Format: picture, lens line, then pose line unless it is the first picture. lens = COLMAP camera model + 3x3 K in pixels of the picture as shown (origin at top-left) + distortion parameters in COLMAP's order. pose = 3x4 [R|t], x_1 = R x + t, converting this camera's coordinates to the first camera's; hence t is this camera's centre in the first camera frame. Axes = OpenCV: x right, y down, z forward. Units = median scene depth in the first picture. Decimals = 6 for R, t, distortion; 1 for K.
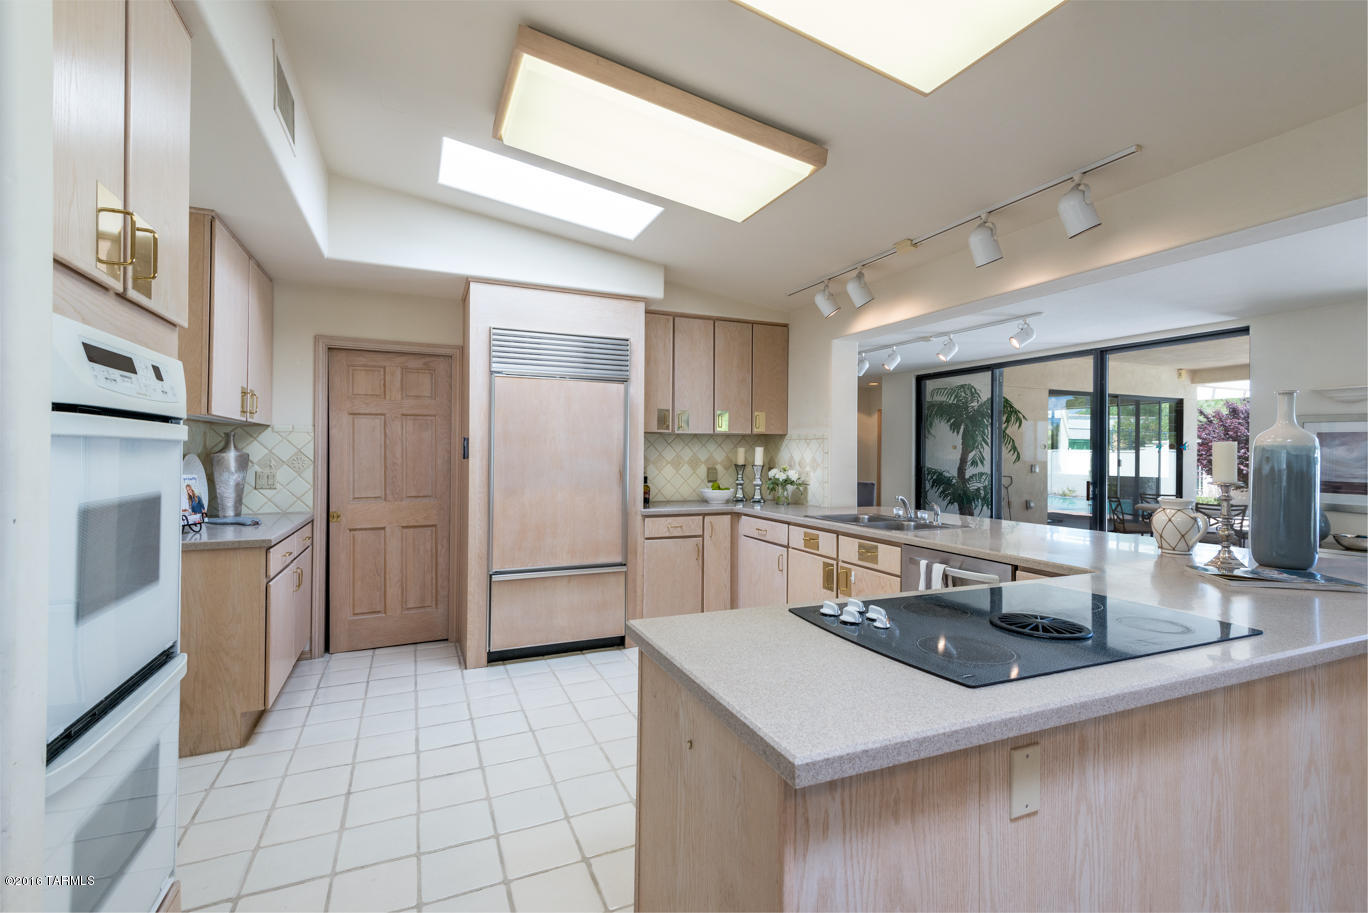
lens RADIAL K [[614.2, 0, 684.0], [0, 614.2, 456.5], [0, 0, 1]] dist [0.036072, -0.000009]
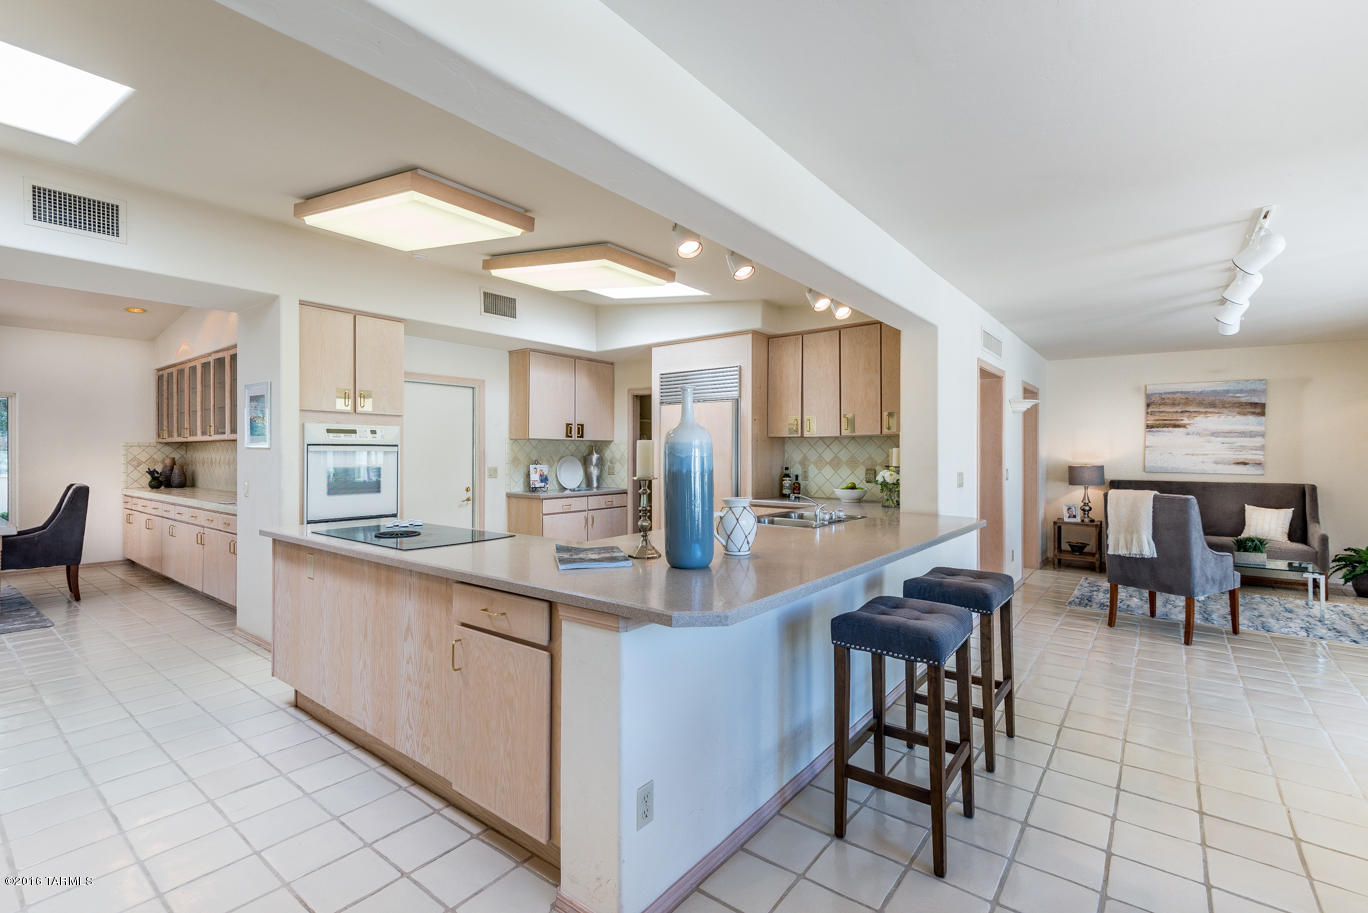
lens RADIAL K [[611.6, 0, 685.5], [0, 611.6, 451.1], [0, 0, 1]] dist [0.037670, -0.023898]
pose [[0.473669, -0.012042, -0.880621, 1.069411], [-0.003395, 0.999874, -0.015499, 0.008594], [0.880697, 0.010331, 0.473568, 0.329475]]
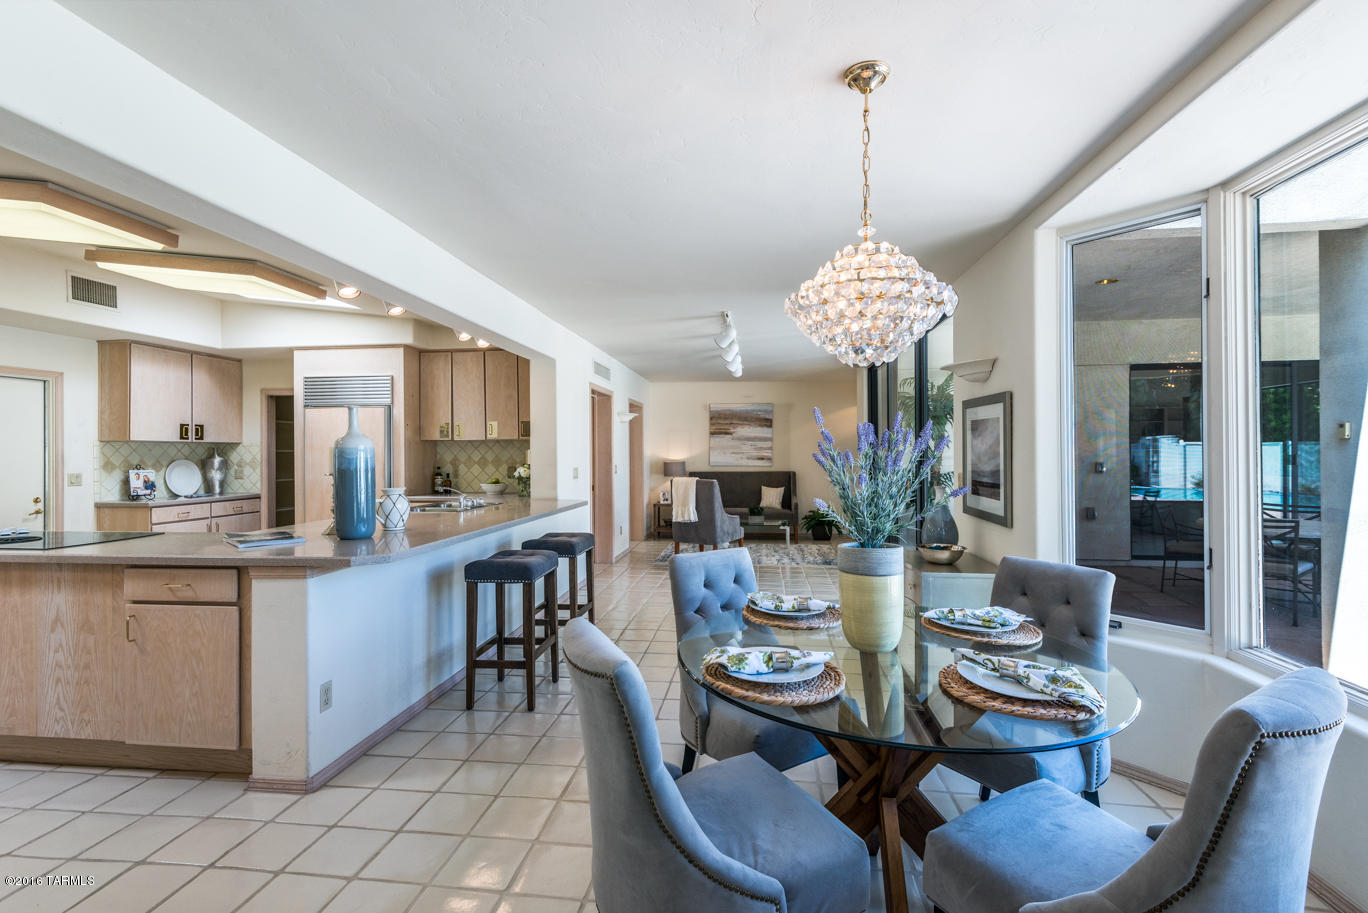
lens RADIAL K [[611.6, 0, 685.5], [0, 611.6, 451.1], [0, 0, 1]] dist [0.037670, -0.023898]
pose [[0.857767, -0.016772, -0.513765, 1.327652], [0.010966, 0.999837, -0.014332, 0.012059], [0.513922, 0.006660, 0.857811, 0.148723]]
